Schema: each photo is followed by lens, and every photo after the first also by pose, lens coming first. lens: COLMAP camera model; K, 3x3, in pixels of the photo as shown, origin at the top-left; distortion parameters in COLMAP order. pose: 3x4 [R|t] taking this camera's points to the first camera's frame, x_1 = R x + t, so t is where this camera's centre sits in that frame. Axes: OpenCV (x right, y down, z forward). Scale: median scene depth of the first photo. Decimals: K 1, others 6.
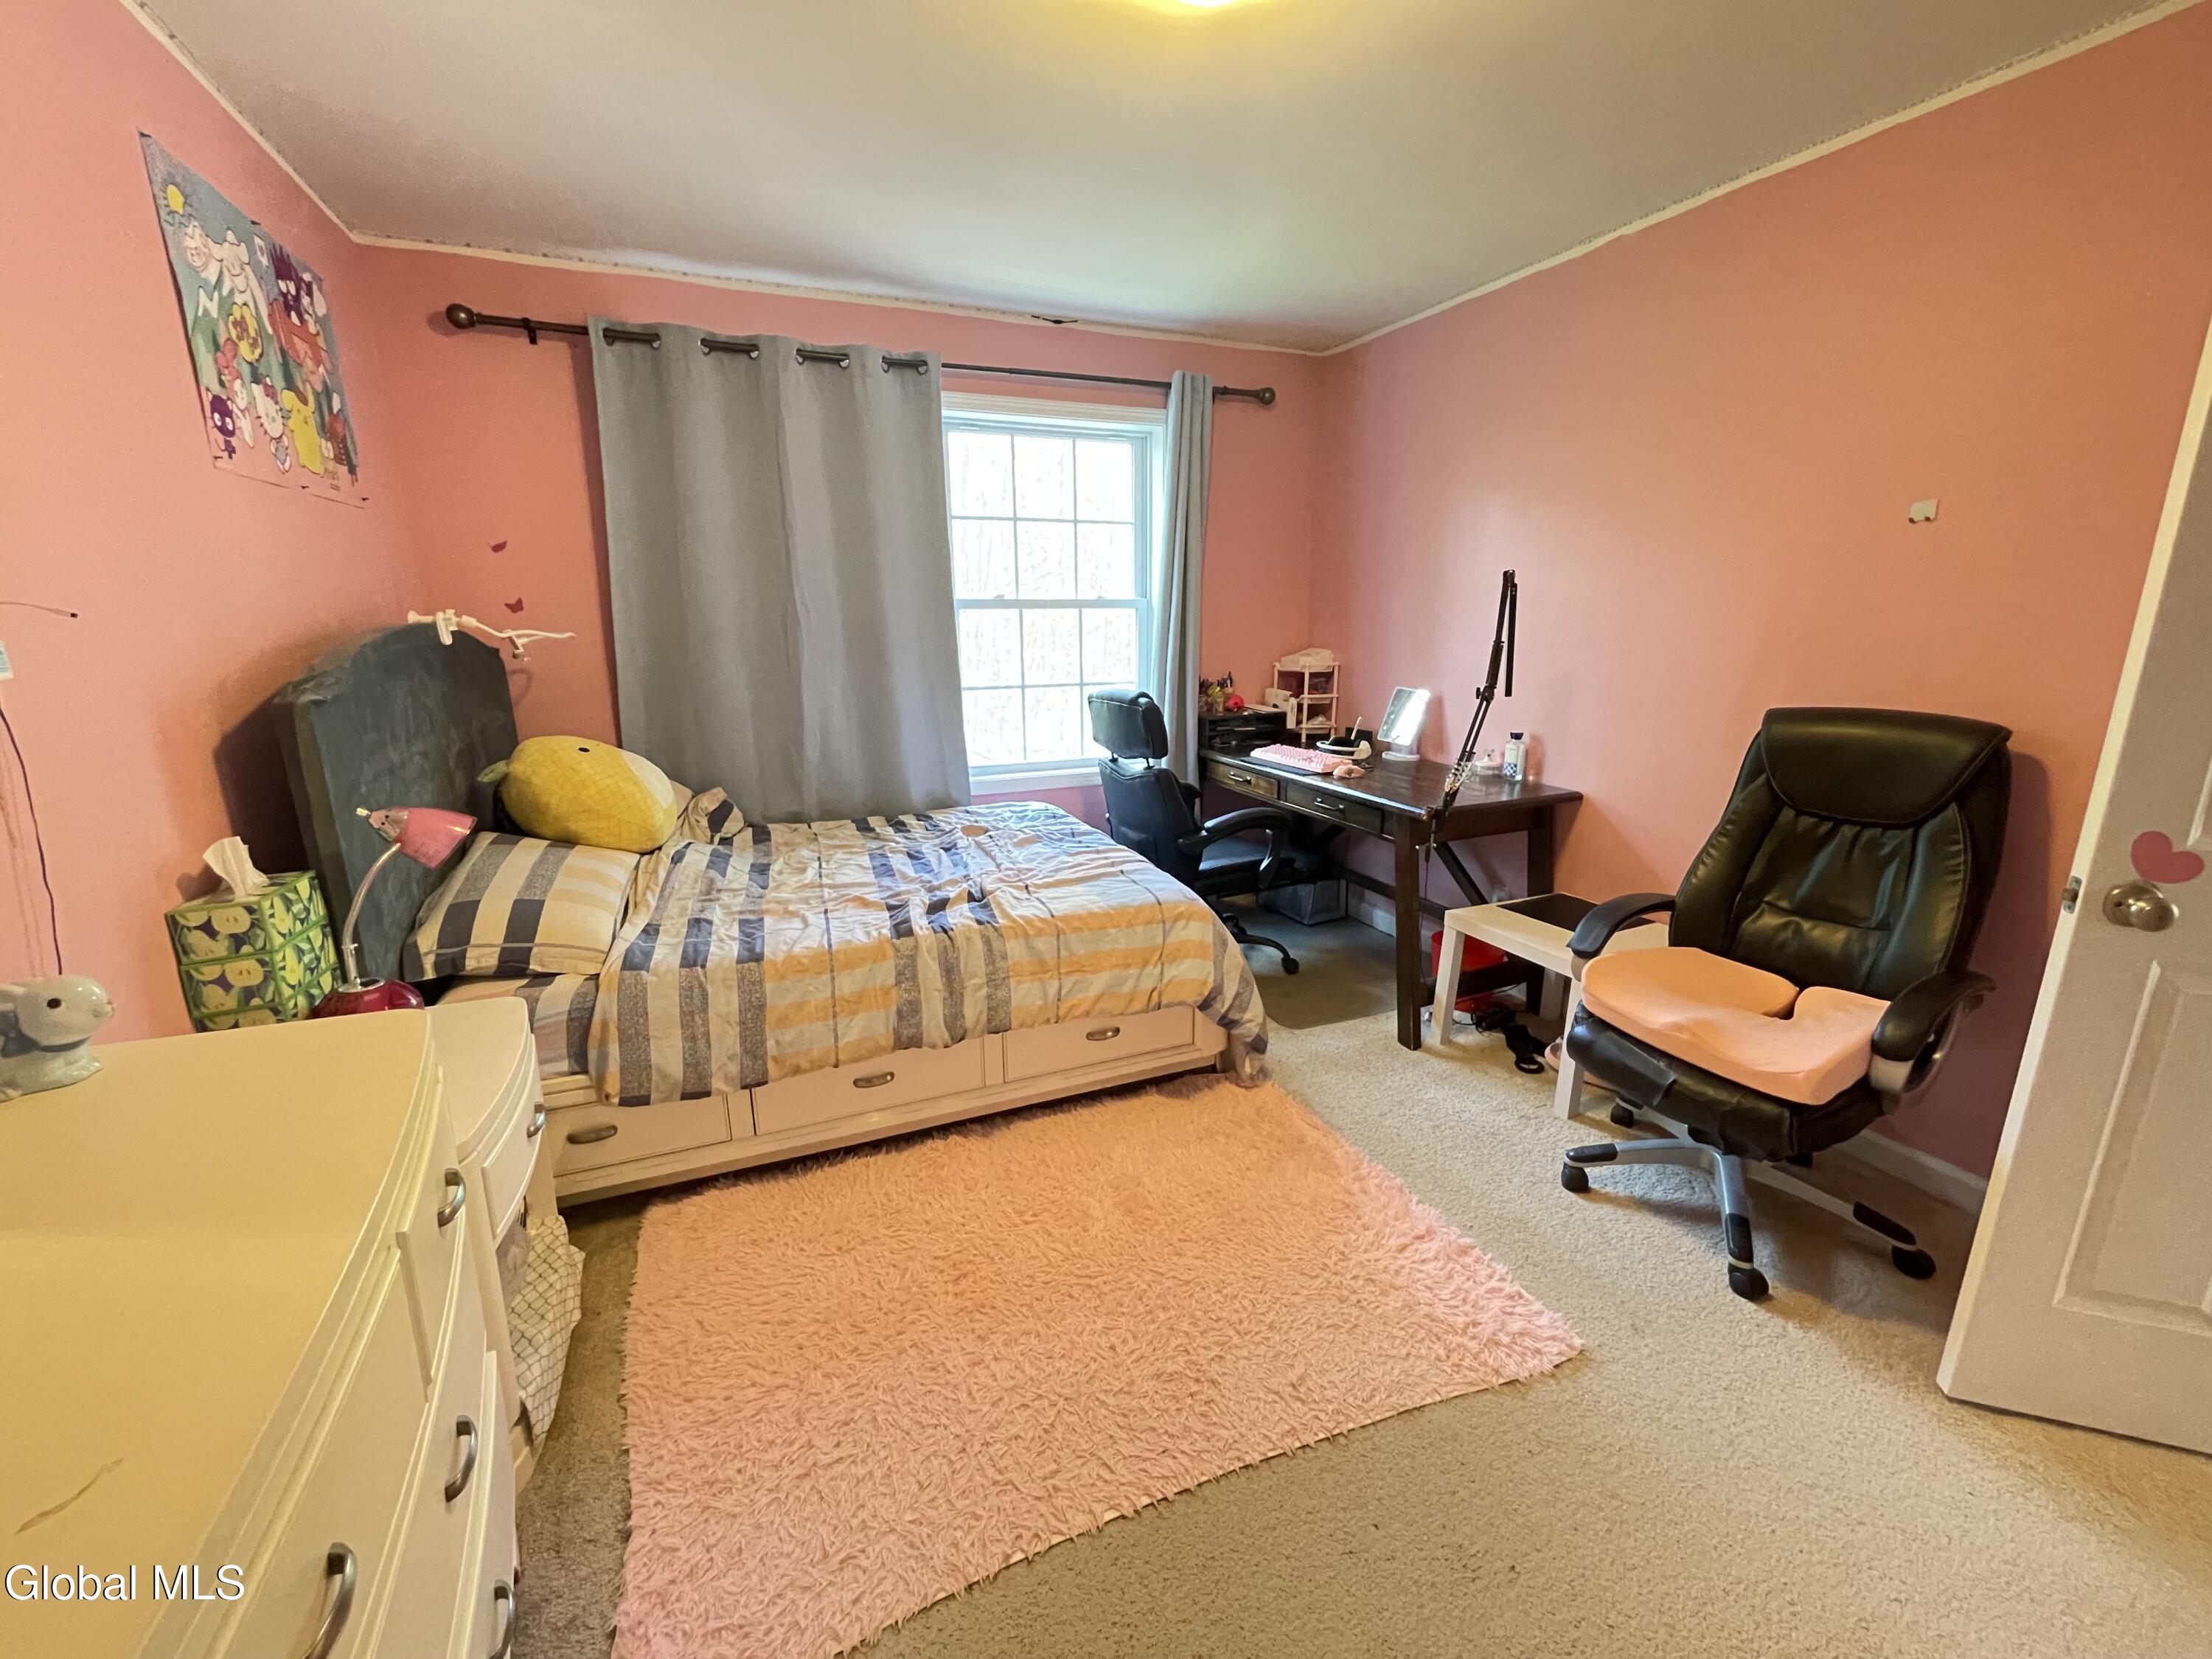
lens RADIAL K [[895.9, 0, 1104.0], [0, 895.9, 837.9], [0, 0, 1]] dist [0.000513, -0.003100]
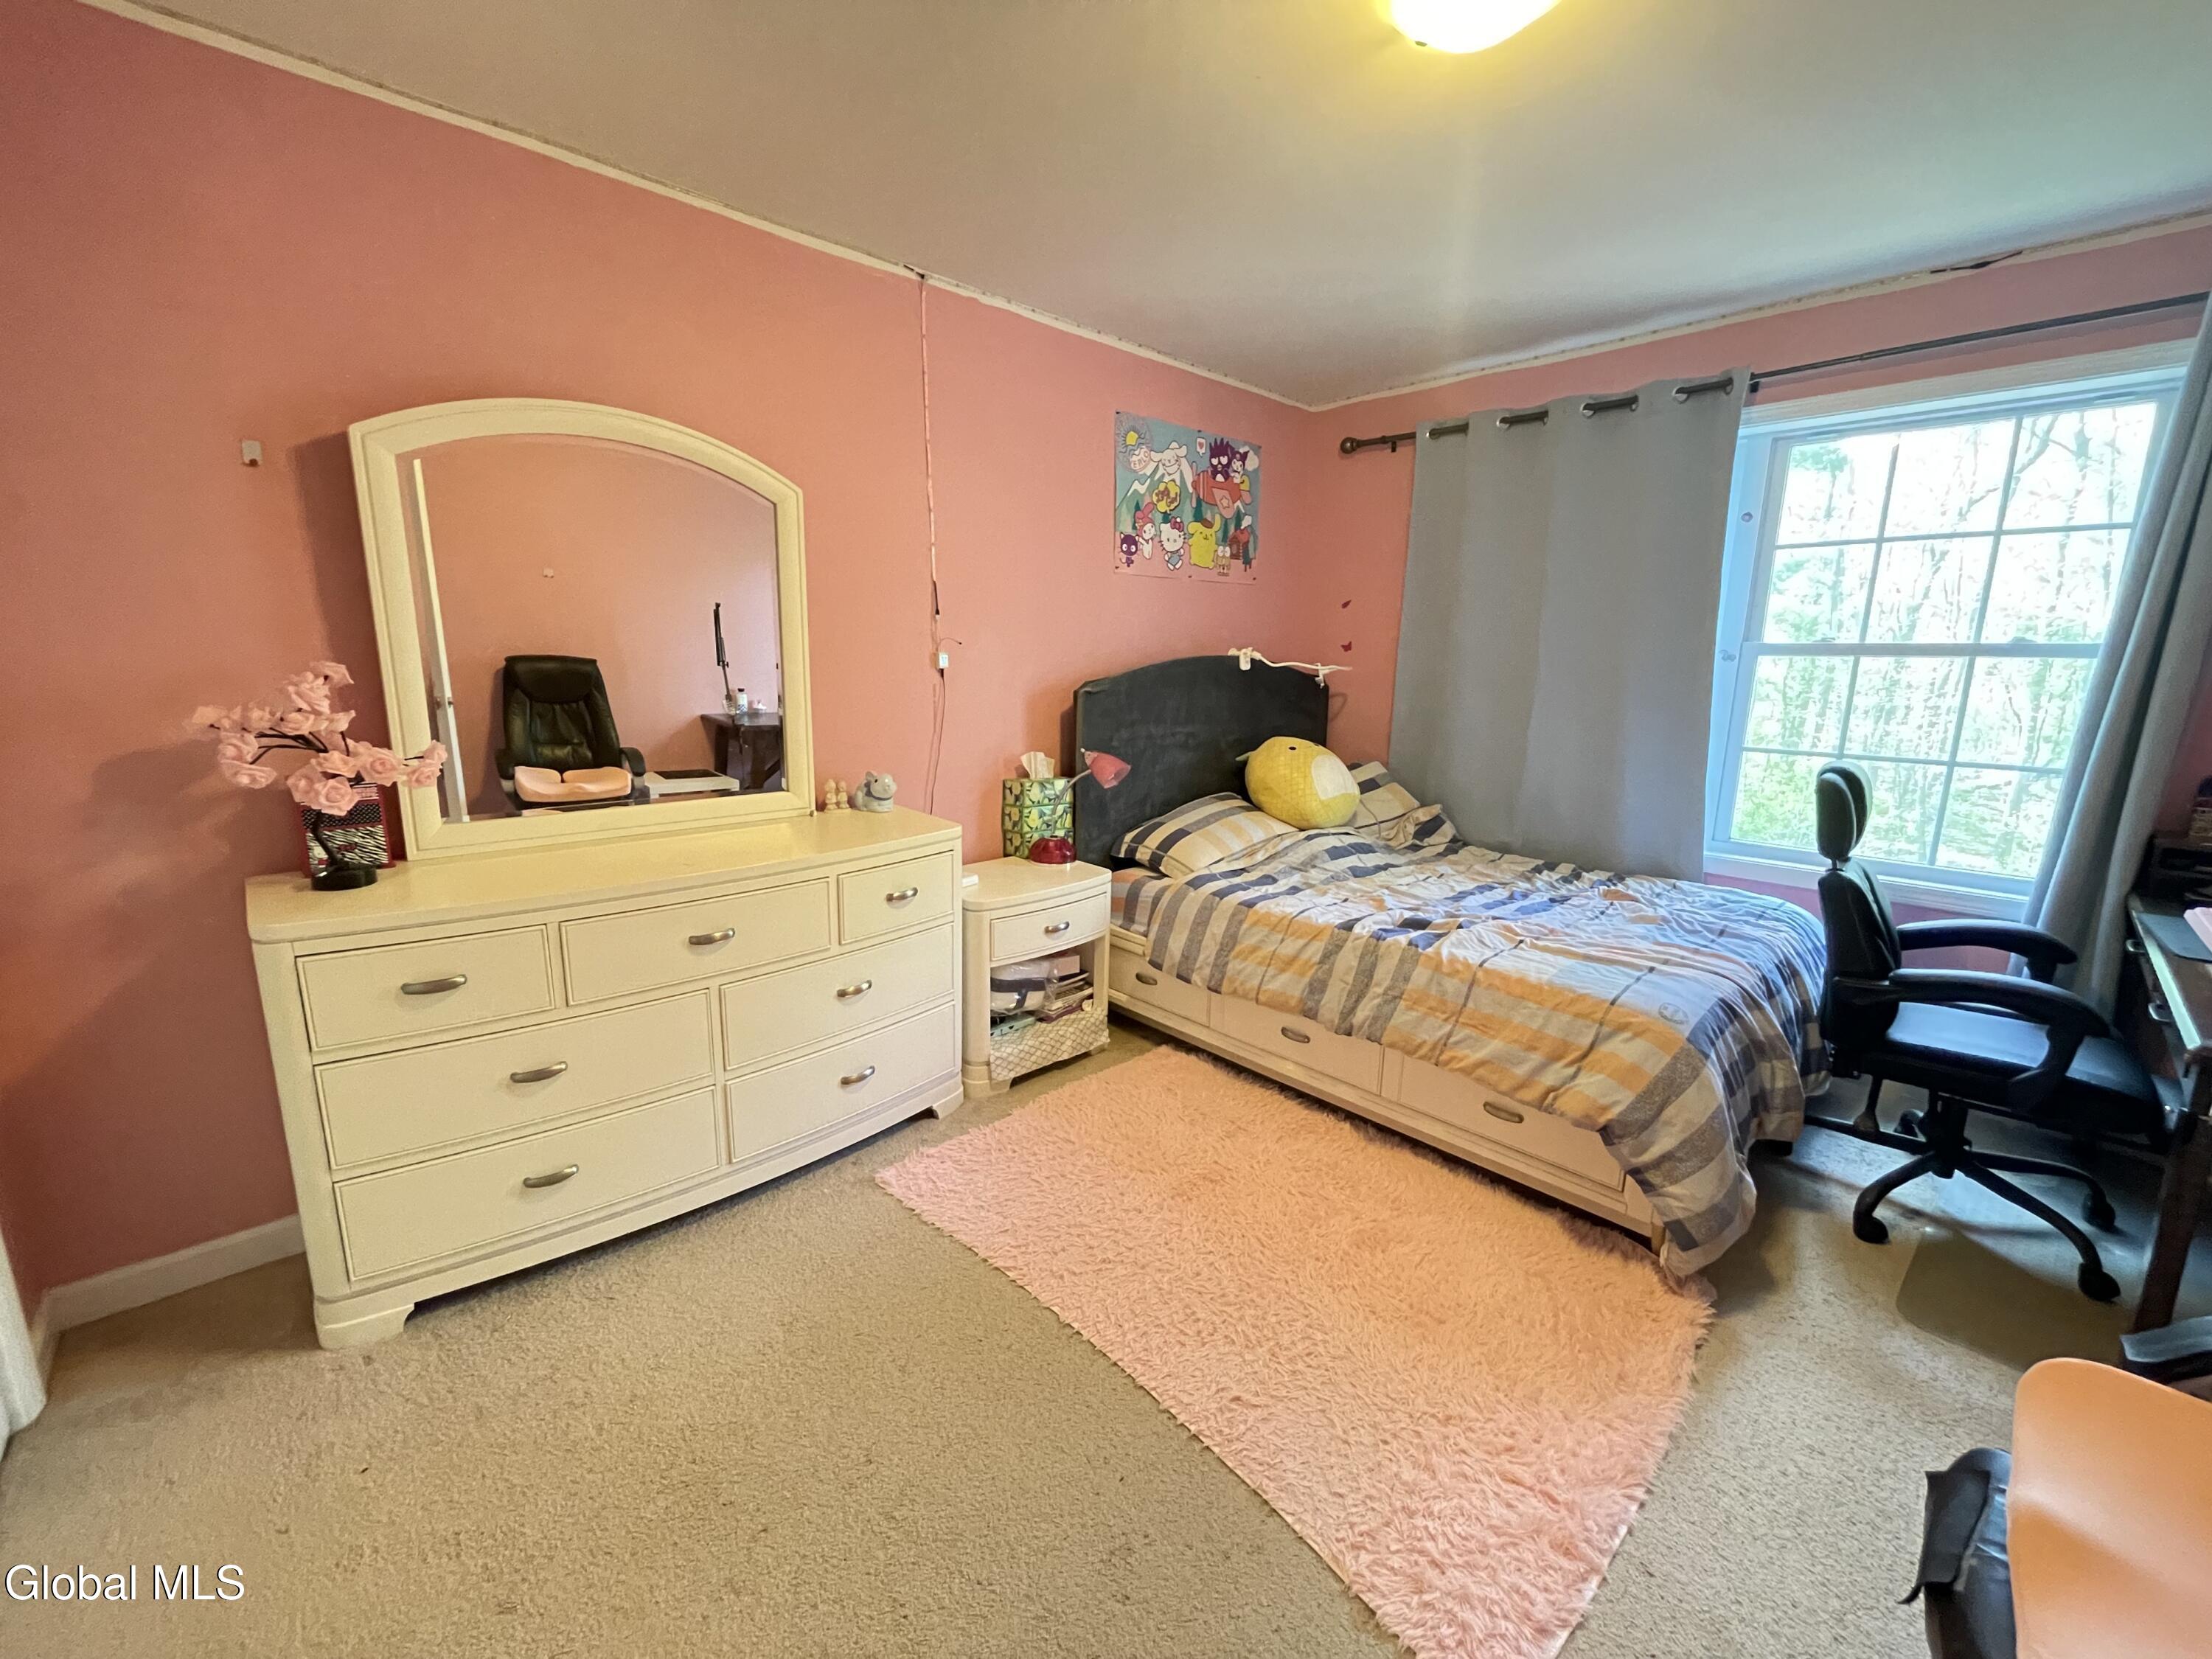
lens RADIAL K [[895.9, 0, 1104.0], [0, 895.9, 837.9], [0, 0, 1]] dist [0.000513, -0.003100]
pose [[0.347311, 0.198371, -0.916528, 0.644536], [-0.247021, 0.962204, 0.114651, -0.053663], [0.904630, 0.186582, 0.383186, 0.239987]]
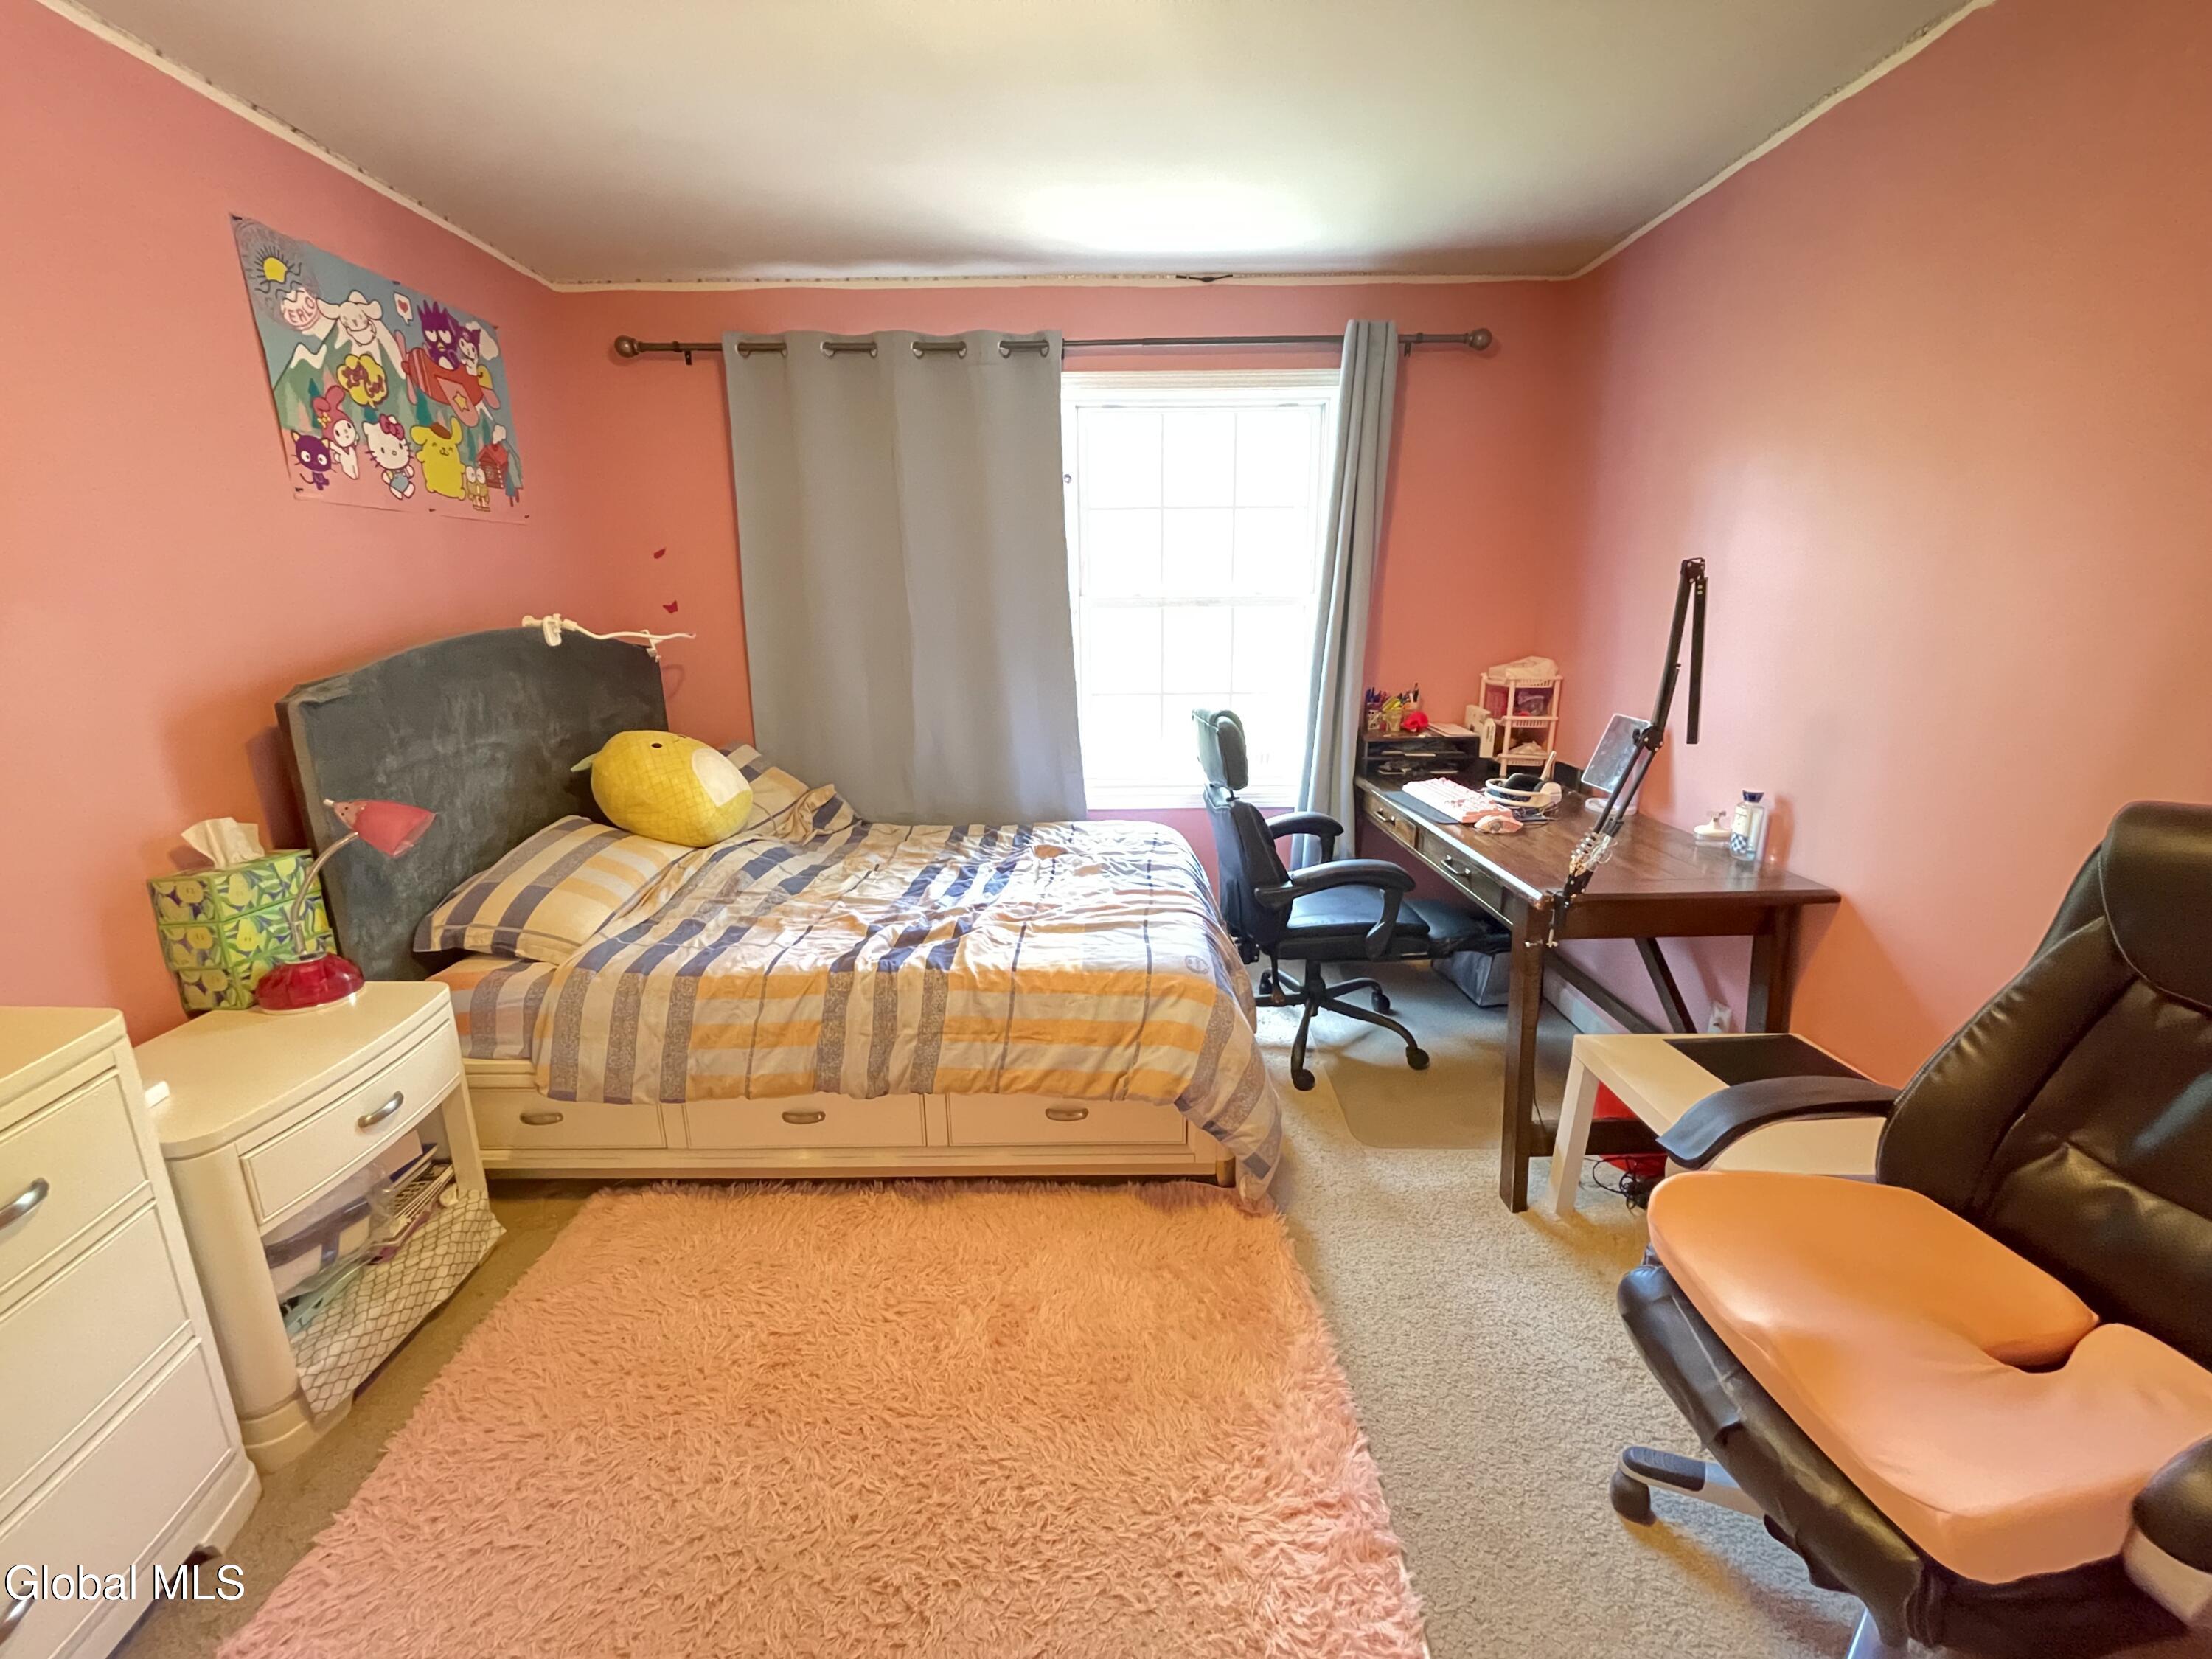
lens RADIAL K [[895.9, 0, 1104.0], [0, 895.9, 837.9], [0, 0, 1]] dist [0.000513, -0.003100]
pose [[0.922155, 0.095748, -0.374782, 0.332263], [-0.091049, 0.995386, 0.030272, -0.073062], [0.375952, 0.006208, 0.926618, 0.223144]]
